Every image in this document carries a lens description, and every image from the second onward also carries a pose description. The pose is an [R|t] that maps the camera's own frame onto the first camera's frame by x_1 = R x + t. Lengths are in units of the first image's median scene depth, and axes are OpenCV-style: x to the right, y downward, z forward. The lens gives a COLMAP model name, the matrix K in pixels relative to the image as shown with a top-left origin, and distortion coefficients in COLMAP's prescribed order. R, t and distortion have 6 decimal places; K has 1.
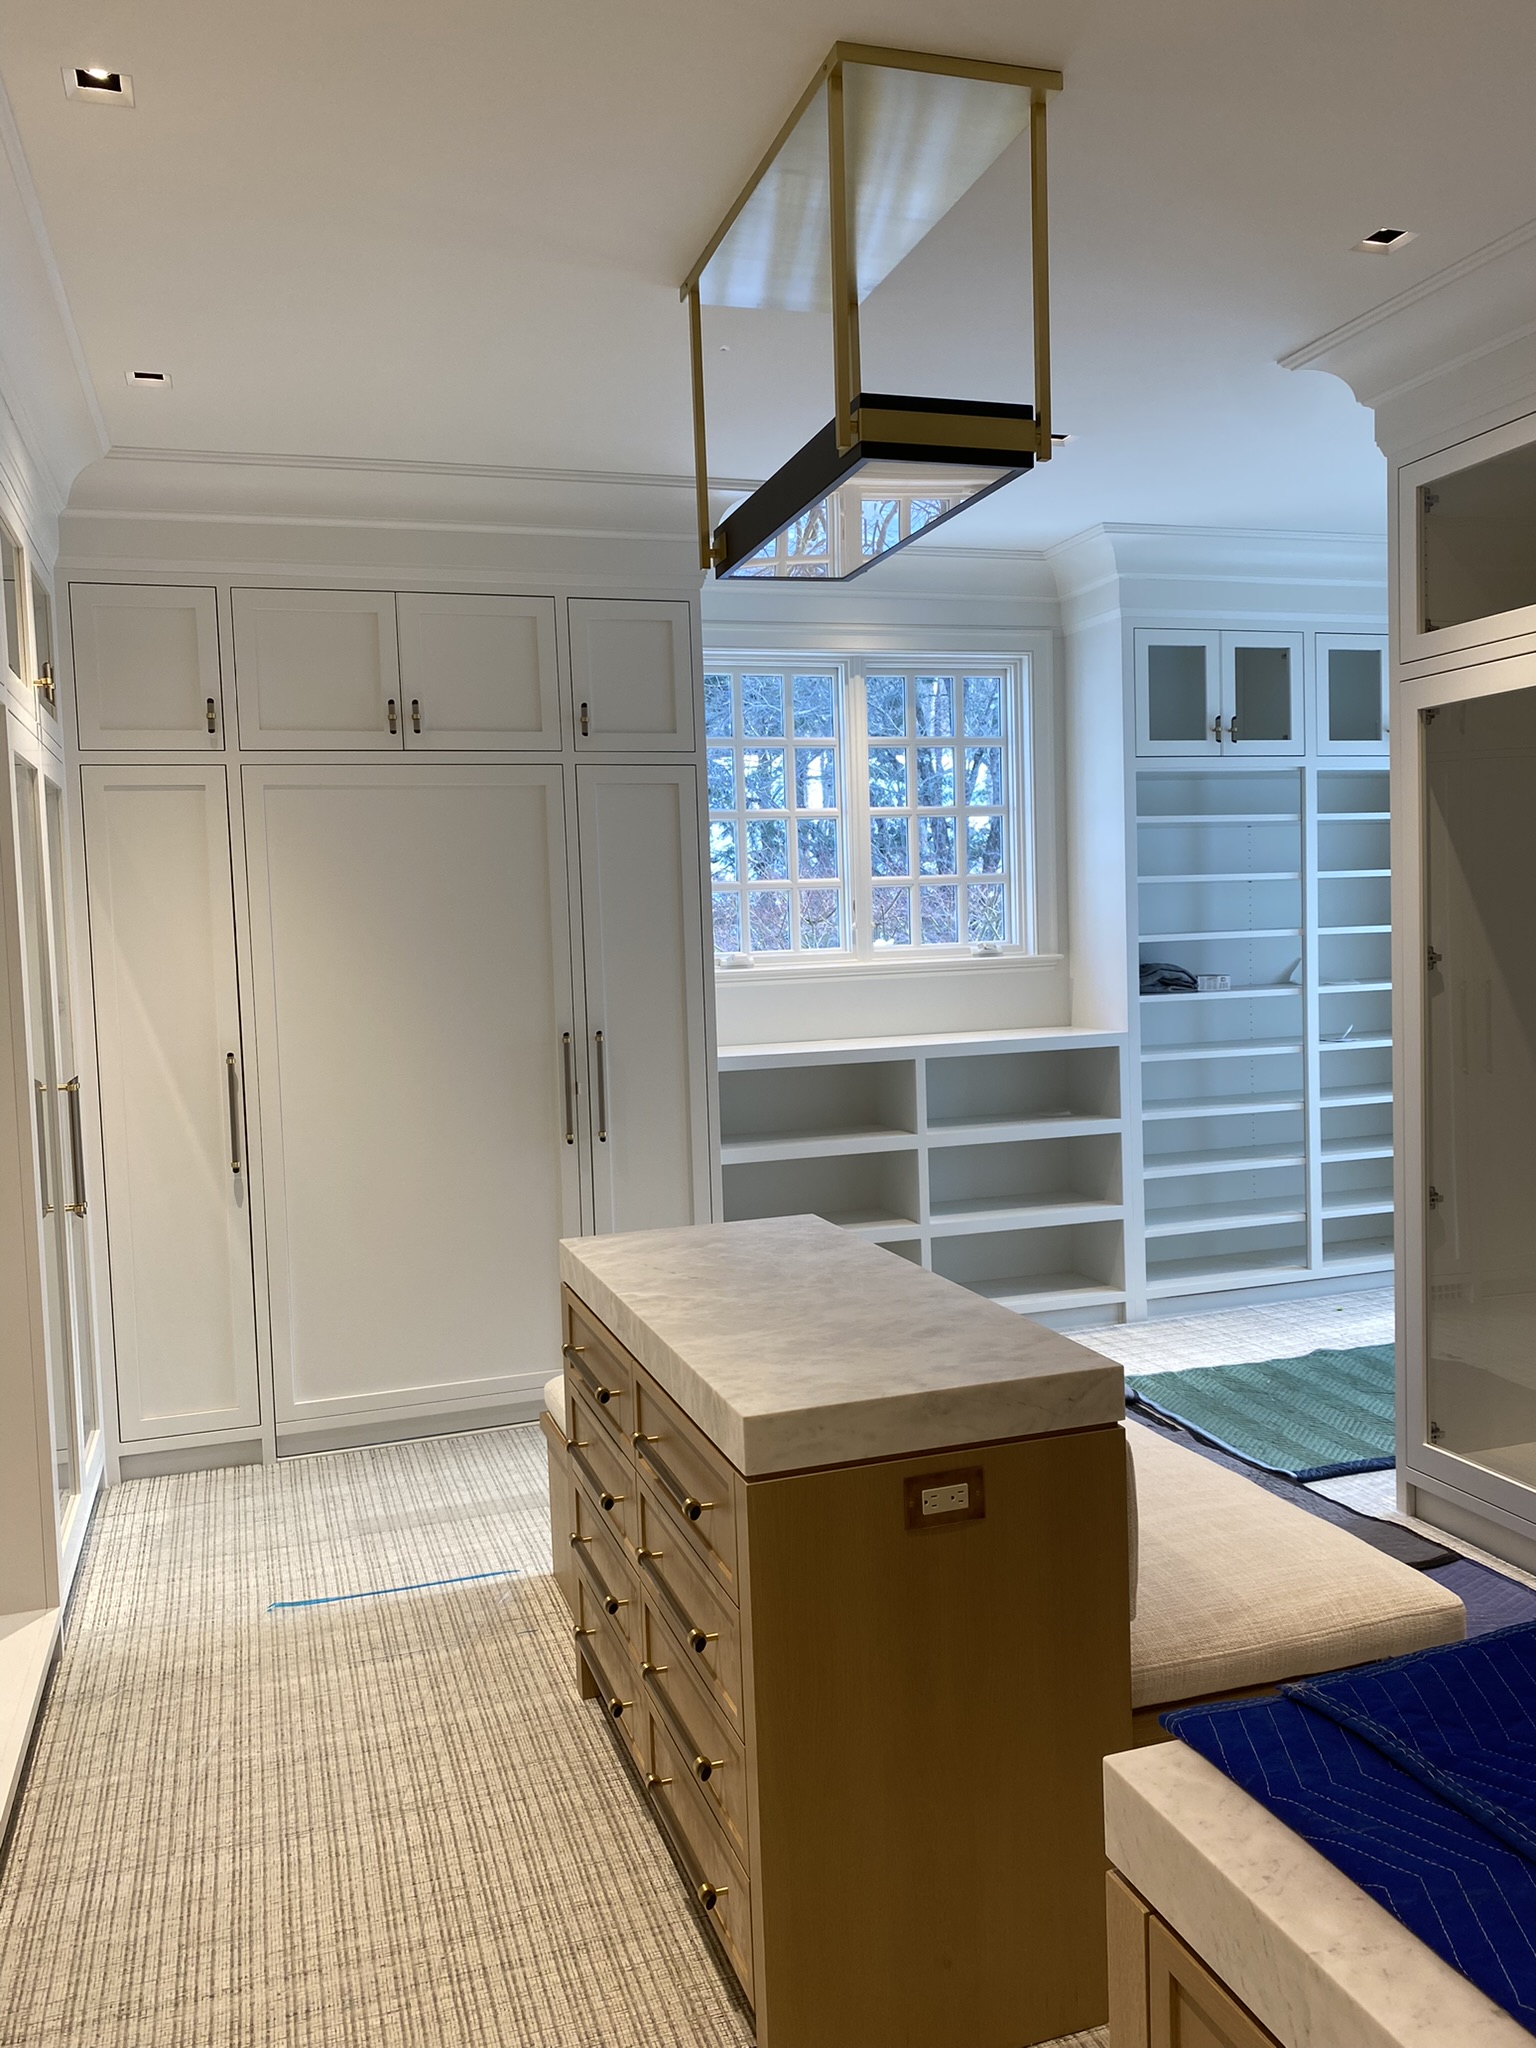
lens RADIAL K [[1553.0, 0, 760.1], [0, 1553.0, 1026.1], [0, 0, 1]] dist [0.047278, -0.033712]
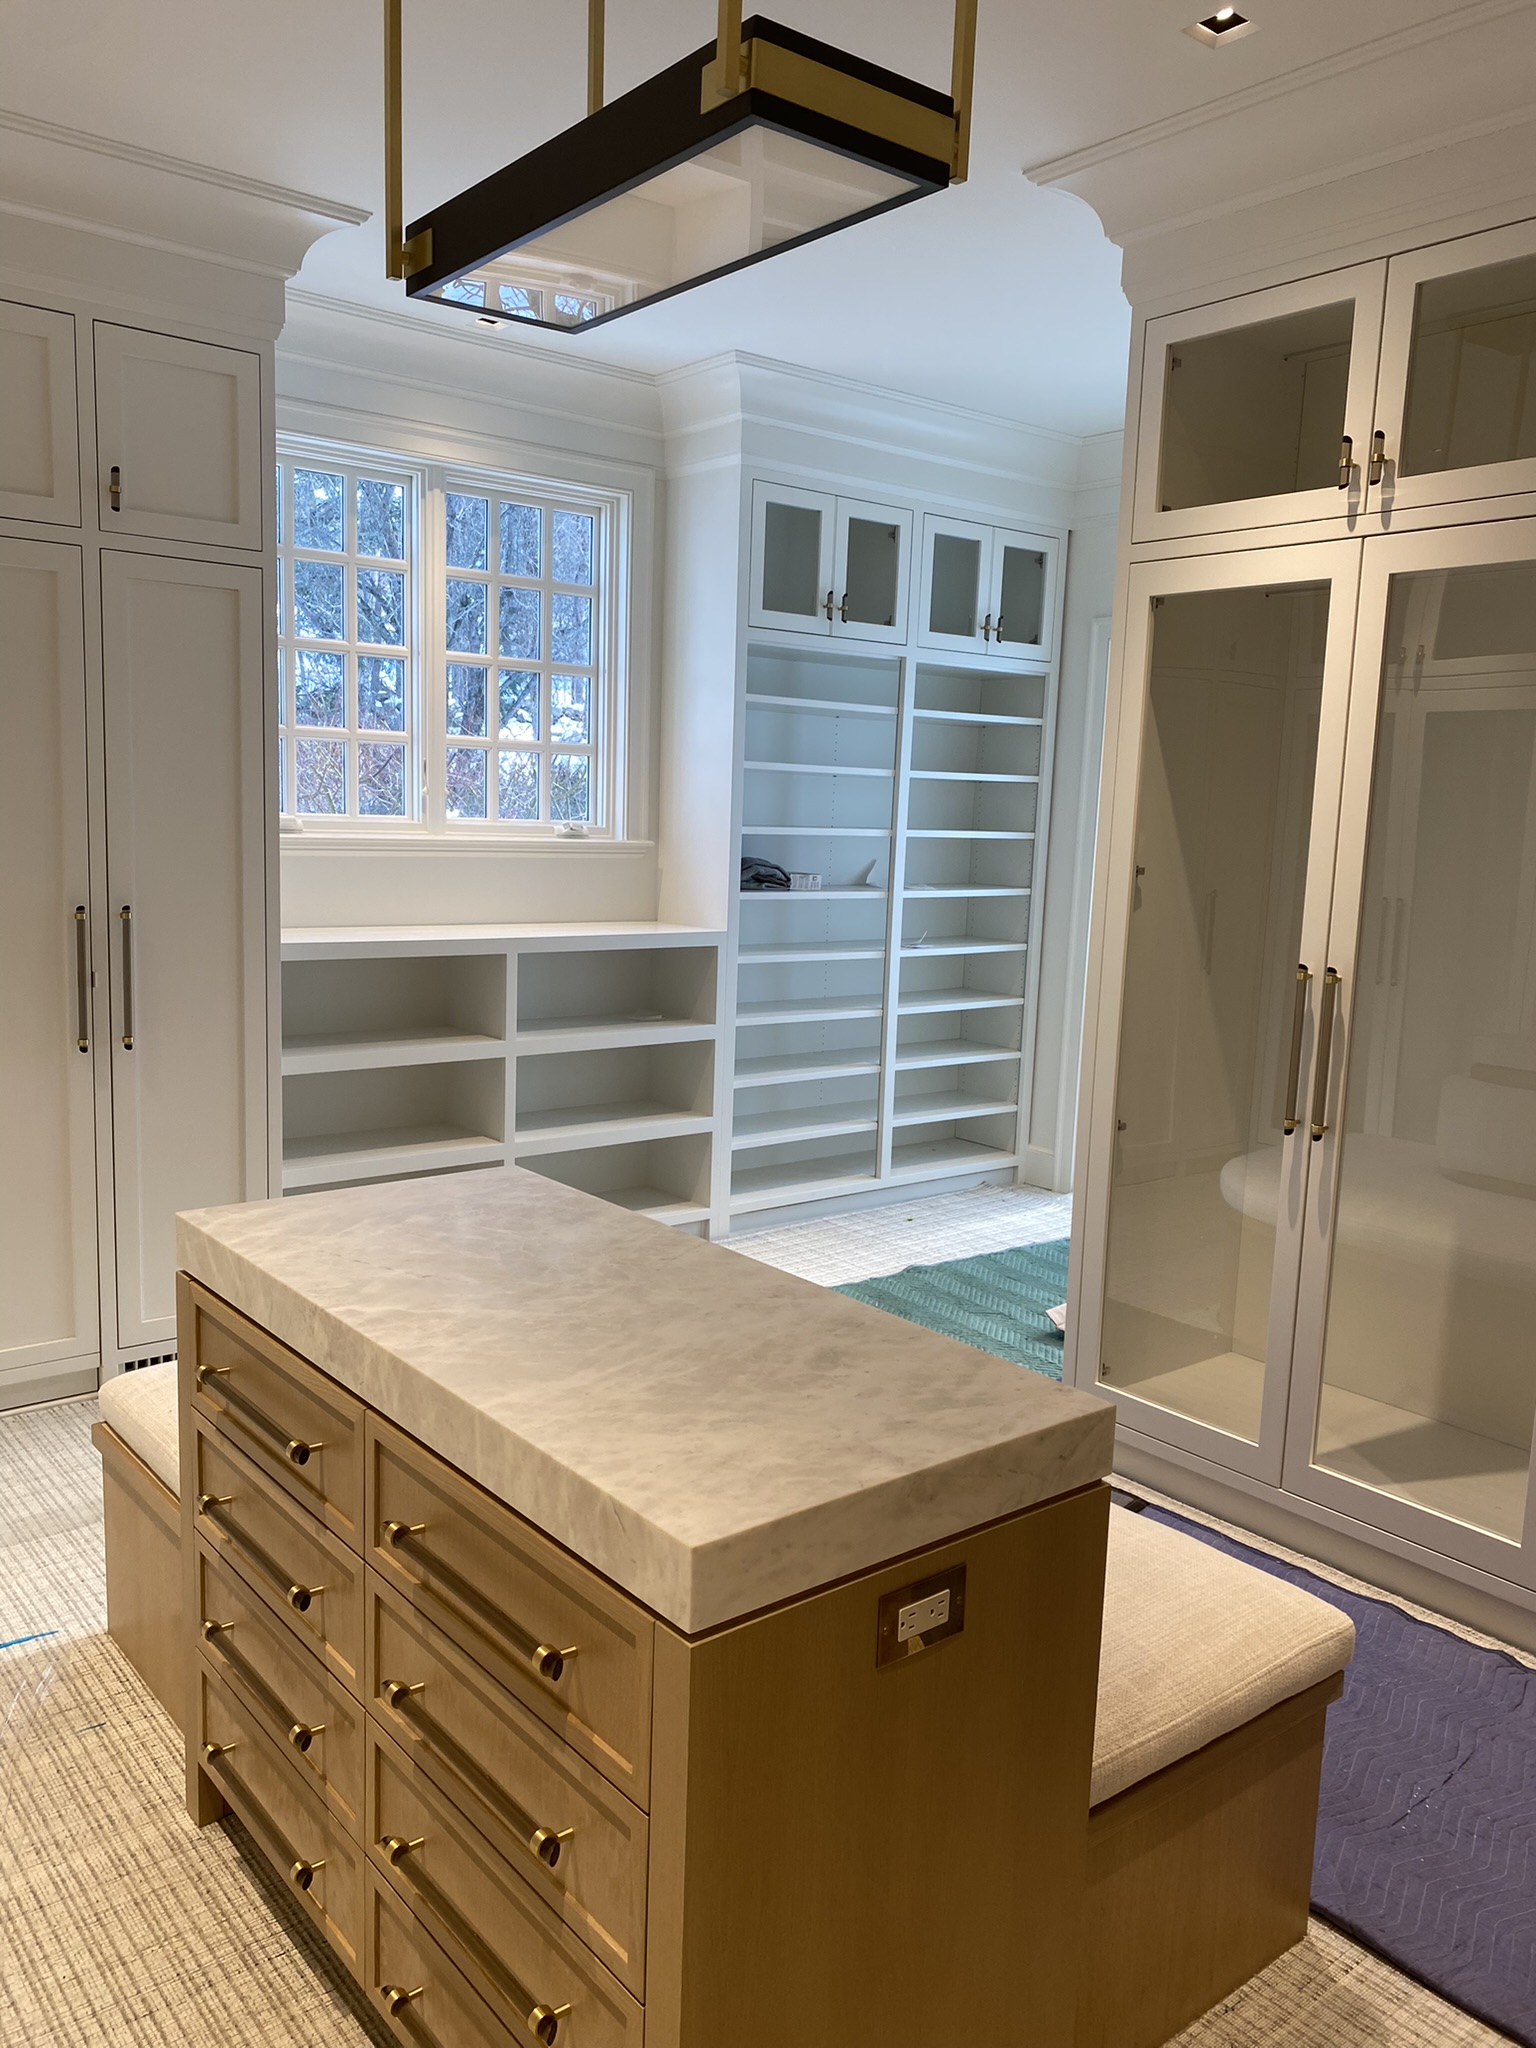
lens RADIAL K [[1553.0, 0, 753.1], [0, 1553.0, 1031.6], [0, 0, 1]] dist [0.047278, -0.033712]
pose [[0.934588, 0.014777, 0.355425, -0.116641], [-0.043478, 0.996391, 0.072902, -0.006493], [-0.353066, -0.083587, 0.931857, 0.211442]]
